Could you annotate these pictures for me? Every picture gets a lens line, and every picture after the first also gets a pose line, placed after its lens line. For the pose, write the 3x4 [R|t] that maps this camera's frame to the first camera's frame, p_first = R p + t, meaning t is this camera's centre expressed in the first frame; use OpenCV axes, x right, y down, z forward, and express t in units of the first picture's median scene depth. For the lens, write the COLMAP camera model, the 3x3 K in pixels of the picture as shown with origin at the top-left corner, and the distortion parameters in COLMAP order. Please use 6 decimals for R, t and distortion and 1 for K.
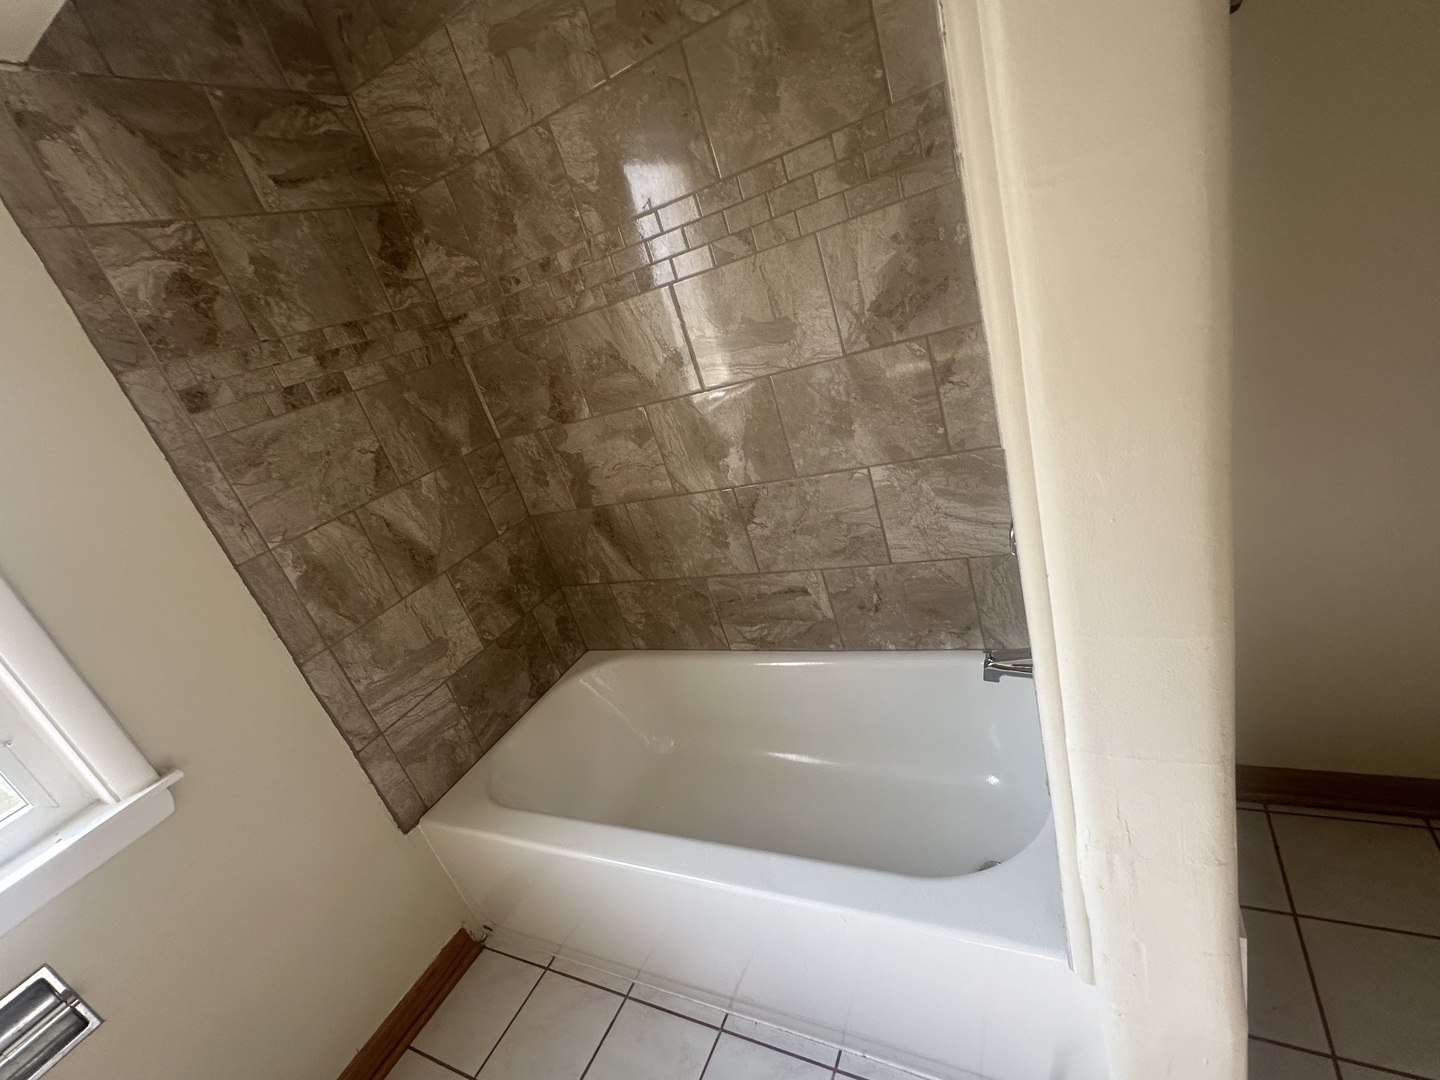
lens RADIAL K [[659.9, 0, 721.7], [0, 659.9, 546.4], [0, 0, 1]] dist [-0.003012, 0.000450]
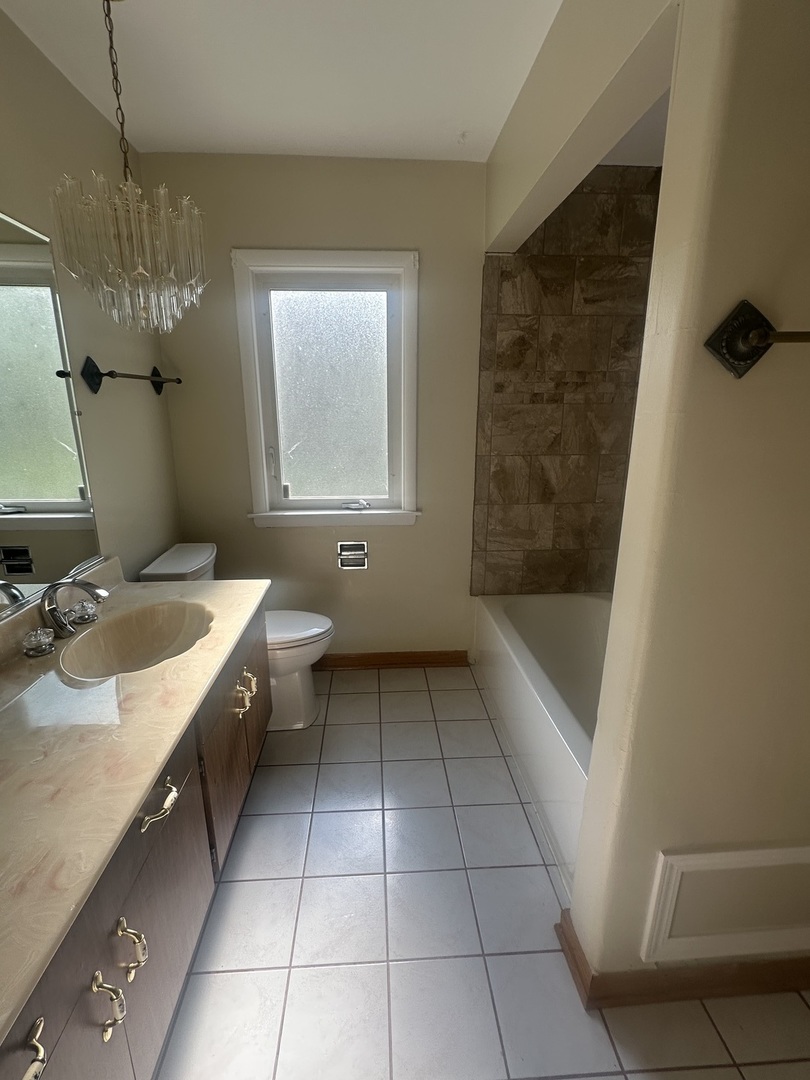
lens RADIAL K [[494.9, 0, 403.6], [0, 494.9, 540.9], [0, 0, 1]] dist [-0.003012, 0.000450]
pose [[0.482893, 0.498043, -0.720255, 0.526637], [-0.461693, 0.843705, 0.273865, -0.069191], [0.744079, 0.200289, 0.637362, -0.263189]]
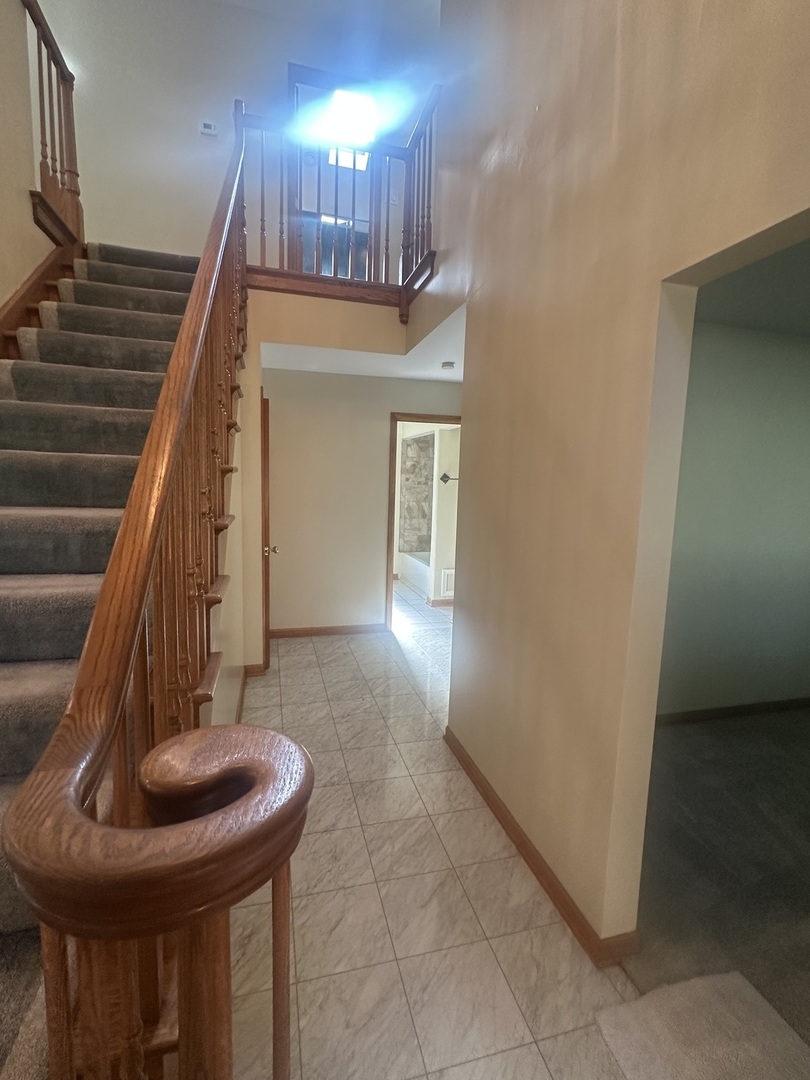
lens RADIAL K [[494.9, 0, 404.2], [0, 494.9, 539.0], [0, 0, 1]] dist [-0.003012, 0.000450]
pose [[0.631000, 0.384787, -0.673630, 2.649428], [-0.483372, 0.874176, 0.046560, 0.099823], [0.606787, 0.296235, 0.737601, -2.435149]]
